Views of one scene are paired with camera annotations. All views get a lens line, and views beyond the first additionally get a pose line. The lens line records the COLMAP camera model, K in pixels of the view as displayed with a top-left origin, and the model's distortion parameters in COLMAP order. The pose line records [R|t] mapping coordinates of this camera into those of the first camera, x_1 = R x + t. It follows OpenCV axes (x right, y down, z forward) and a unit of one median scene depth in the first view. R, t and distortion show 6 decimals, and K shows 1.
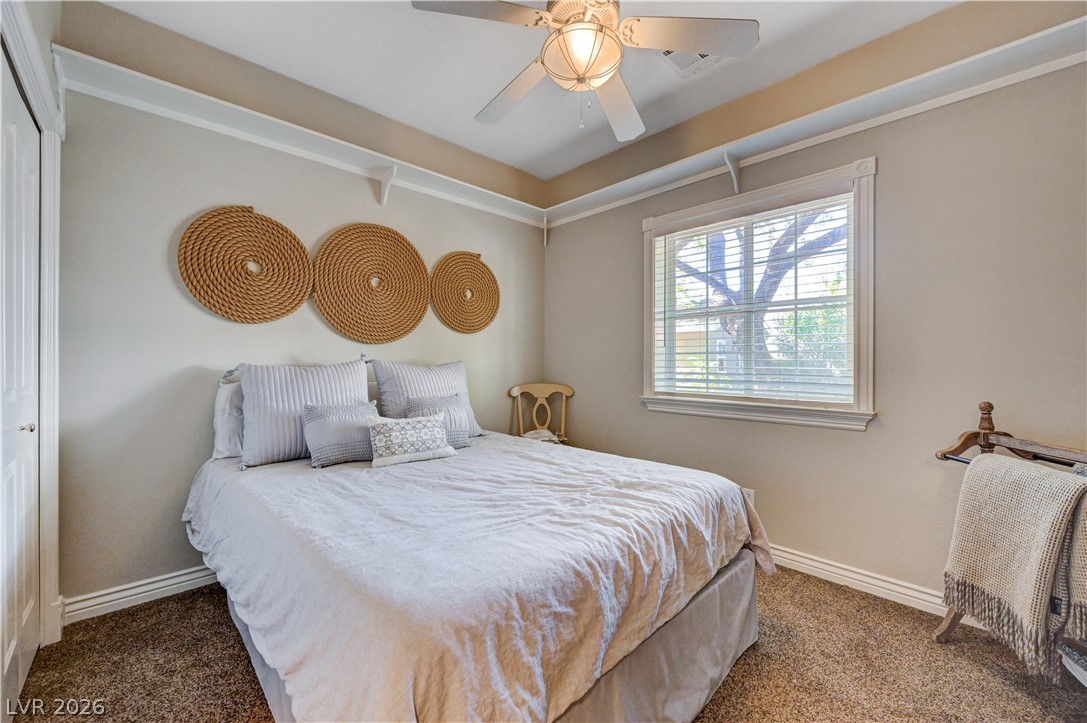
lens RADIAL K [[432.5, 0, 537.0], [0, 432.5, 361.9], [0, 0, 1]] dist [0.001429, 0.000122]
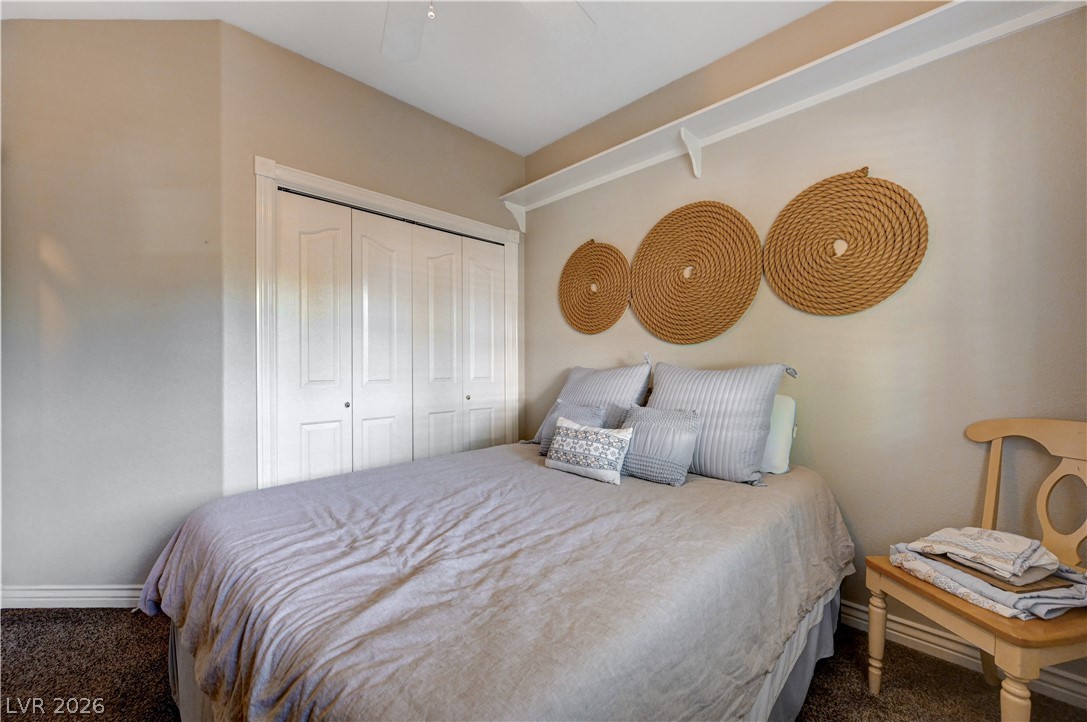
lens RADIAL K [[432.5, 0, 537.0], [0, 432.5, 361.4], [0, 0, 1]] dist [0.001429, 0.000122]
pose [[0.042387, -0.011037, -0.999040, 0.474244], [0.007665, 0.999913, -0.010721, 0.001006], [0.999072, -0.007204, 0.042468, 0.662724]]
